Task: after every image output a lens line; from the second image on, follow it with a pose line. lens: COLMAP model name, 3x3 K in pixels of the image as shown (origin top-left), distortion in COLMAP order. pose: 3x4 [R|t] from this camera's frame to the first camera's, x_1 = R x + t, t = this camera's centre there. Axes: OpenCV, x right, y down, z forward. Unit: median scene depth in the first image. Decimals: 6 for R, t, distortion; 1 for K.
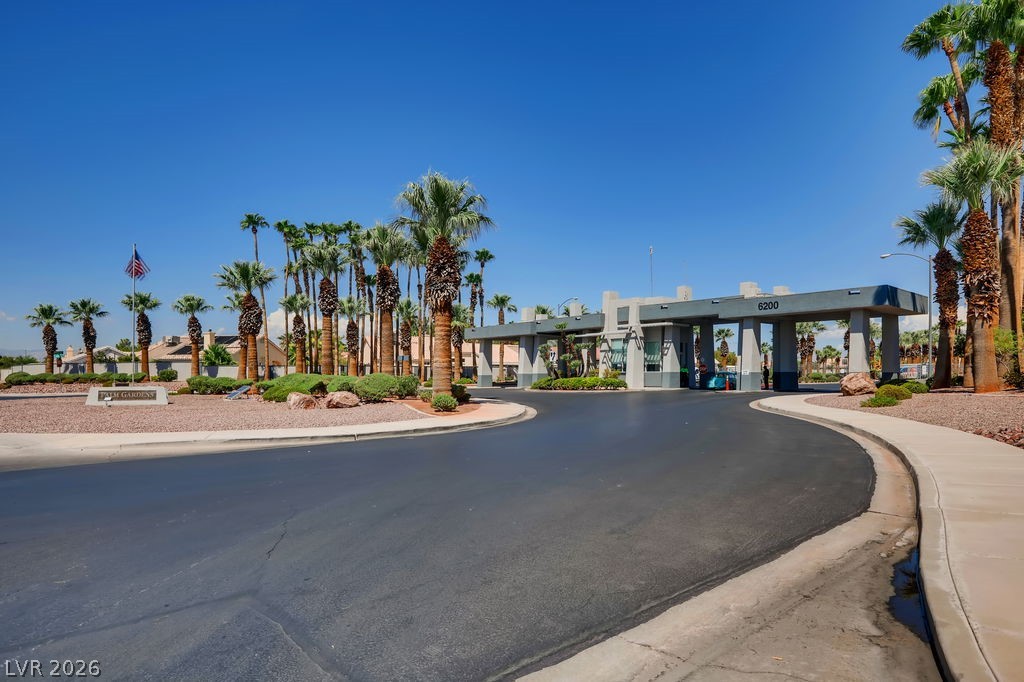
lens RADIAL K [[577.0, 0, 513.8], [0, 577.0, 346.6], [0, 0, 1]] dist [0.016009, -0.002193]
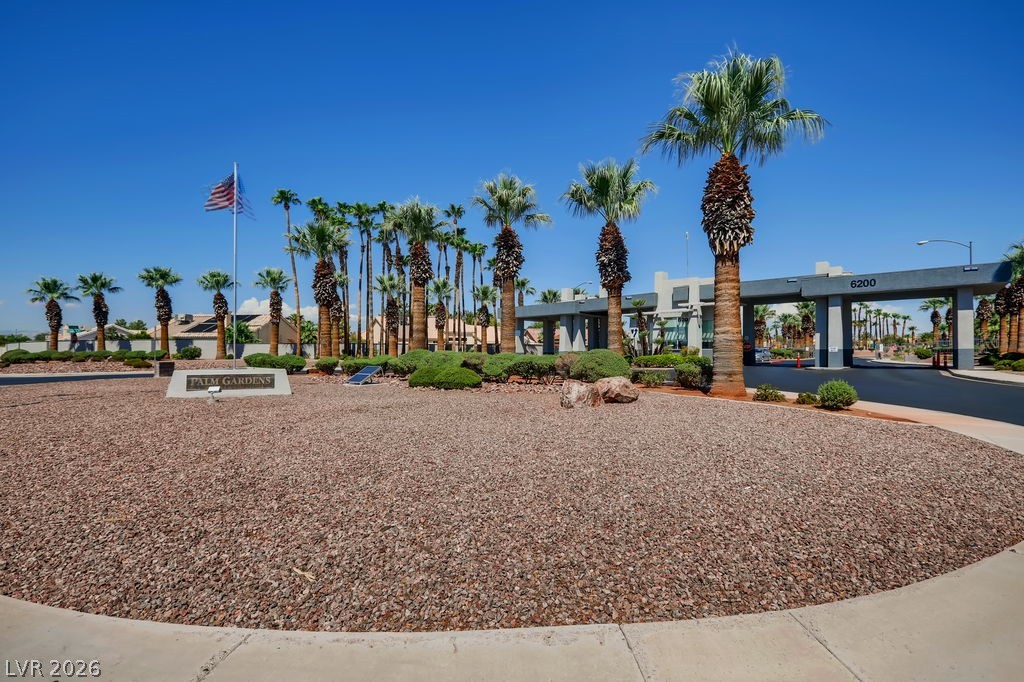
lens RADIAL K [[459.7, 0, 511.0], [0, 459.7, 330.4], [0, 0, 1]] dist [0.011680, 0.000803]
pose [[0.992497, 0.005622, 0.122144, -0.157762], [-0.005660, 0.999984, -0.000033, 0.008601], [-0.122142, -0.000658, 0.992512, 0.164392]]
